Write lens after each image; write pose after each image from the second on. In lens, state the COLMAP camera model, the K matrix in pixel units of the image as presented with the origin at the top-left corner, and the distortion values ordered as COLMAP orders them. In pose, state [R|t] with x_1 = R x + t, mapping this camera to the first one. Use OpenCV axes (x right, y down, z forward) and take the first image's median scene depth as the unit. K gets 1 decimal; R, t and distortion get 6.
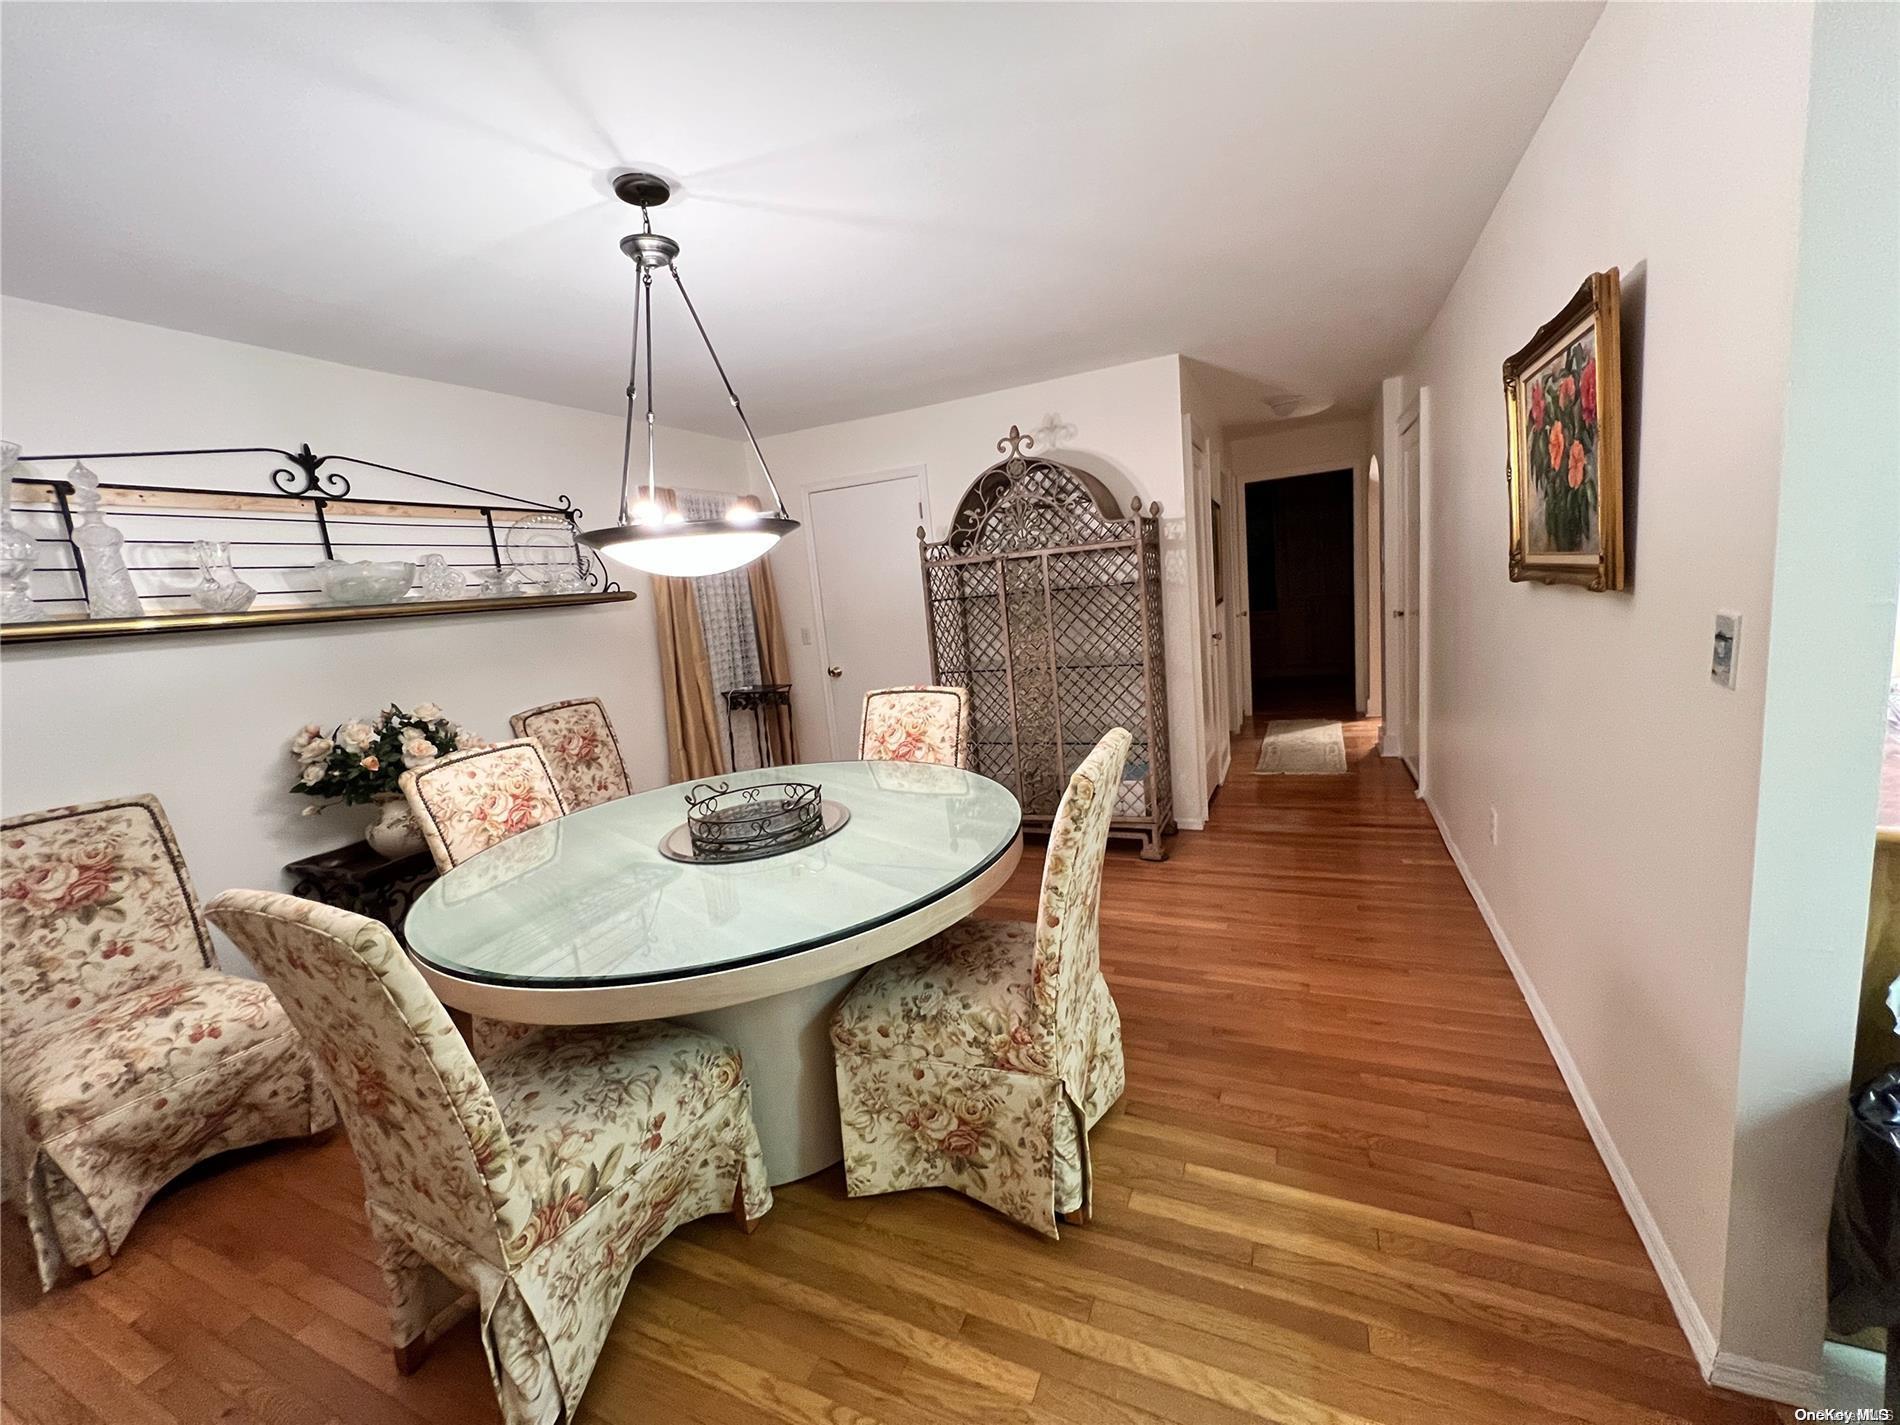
lens RADIAL K [[765.2, 0, 954.1], [0, 765.2, 706.0], [0, 0, 1]] dist [-0.000365, -0.000169]
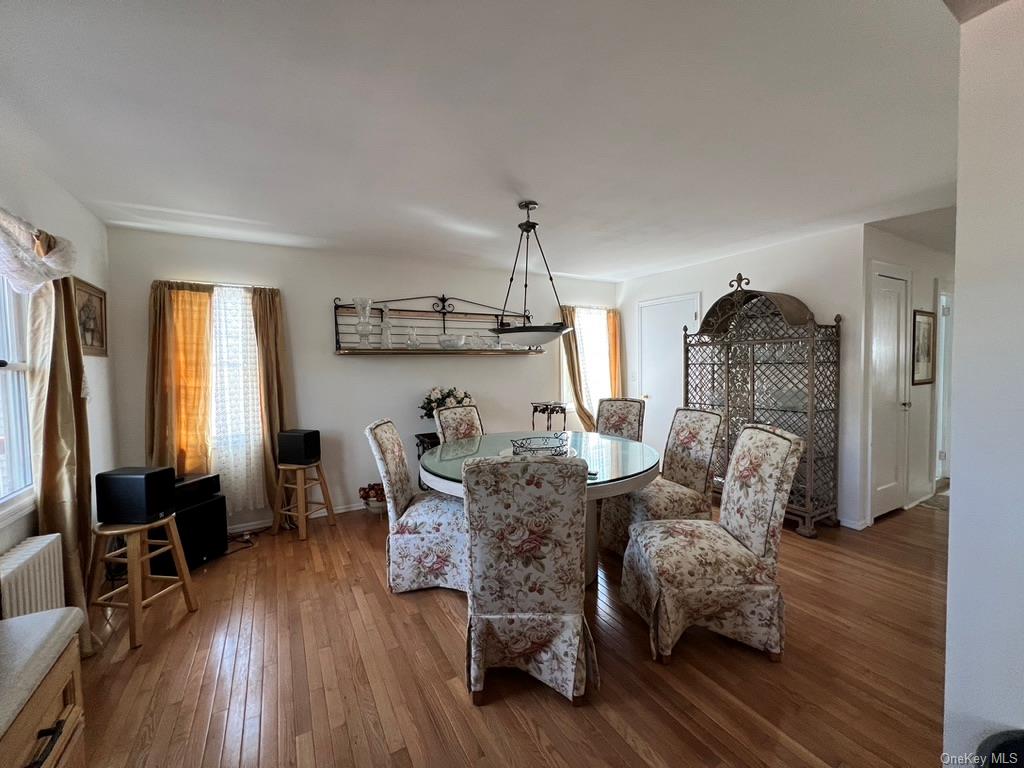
lens RADIAL K [[411.7, 0, 511.3], [0, 411.7, 380.8], [0, 0, 1]] dist [-0.000524, -0.000052]
pose [[0.811264, 0.103062, -0.575525, 0.233782], [-0.147401, 0.988599, -0.030744, -0.001959], [0.565795, 0.109775, 0.817206, -0.084520]]
